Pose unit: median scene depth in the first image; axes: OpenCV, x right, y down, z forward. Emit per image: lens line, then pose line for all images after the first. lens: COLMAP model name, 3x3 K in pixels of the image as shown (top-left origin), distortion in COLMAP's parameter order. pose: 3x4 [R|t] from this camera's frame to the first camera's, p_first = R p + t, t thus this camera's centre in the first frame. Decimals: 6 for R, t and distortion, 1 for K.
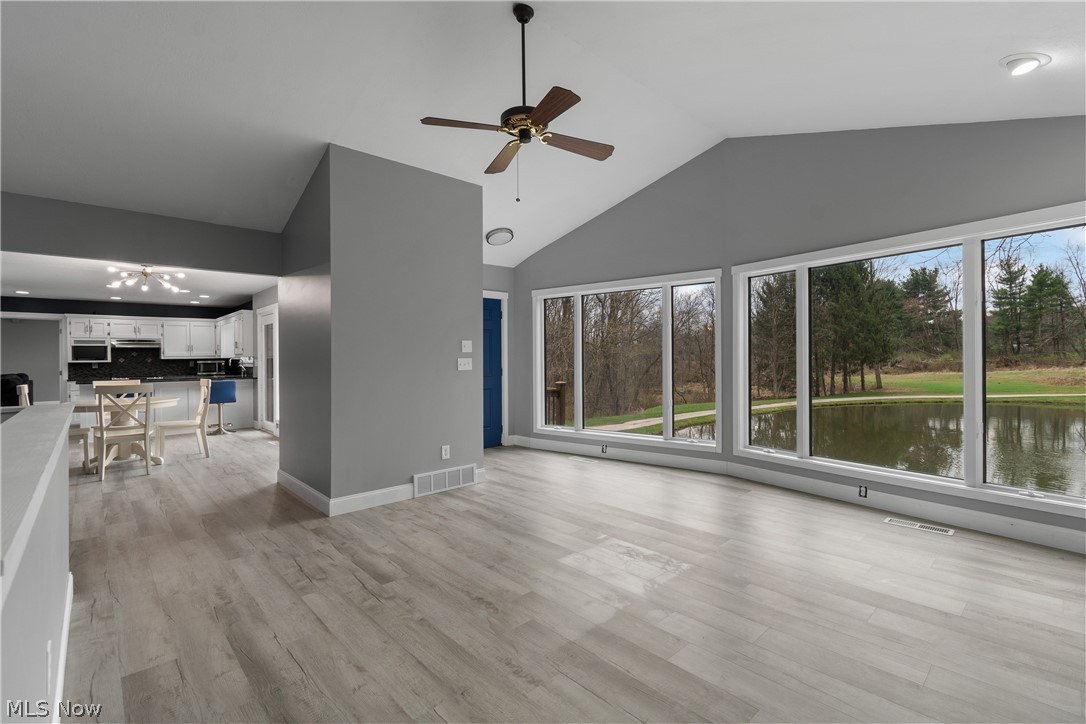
lens RADIAL K [[483.5, 0, 547.1], [0, 483.5, 356.6], [0, 0, 1]] dist [0.001069, -0.000521]
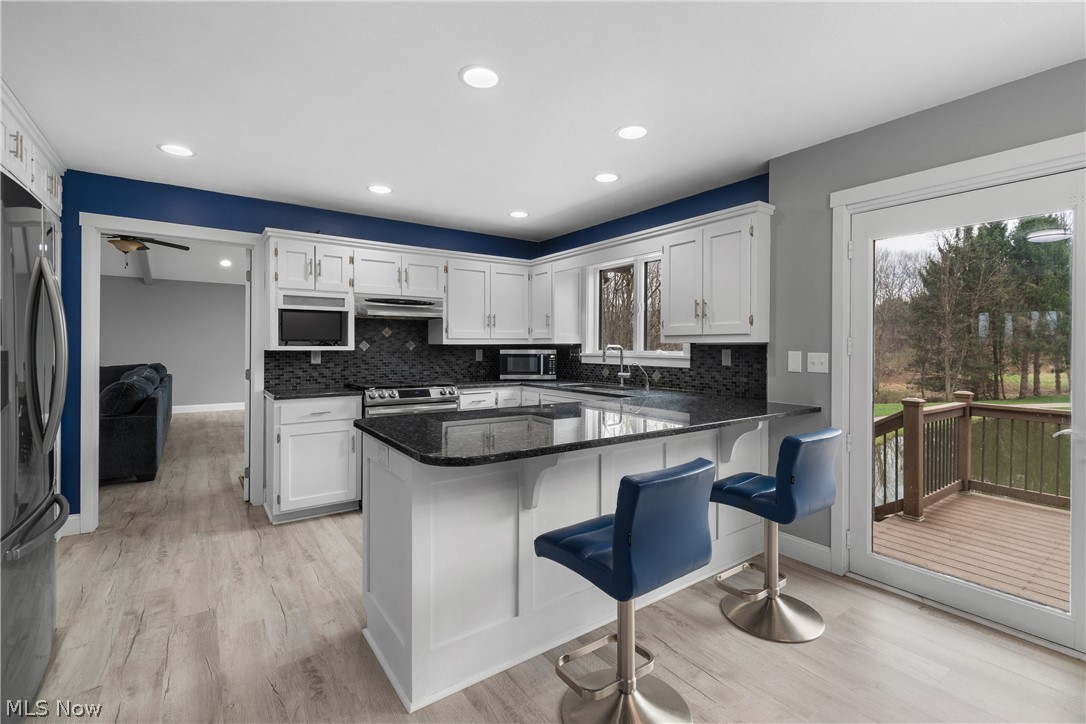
lens RADIAL K [[483.5, 0, 546.9], [0, 483.5, 351.4], [0, 0, 1]] dist [0.001069, -0.000521]
pose [[0.991121, 0.017091, -0.131864, -0.706142], [-0.015228, 0.999770, 0.015126, 0.003704], [0.132092, -0.012984, 0.991152, 0.627870]]
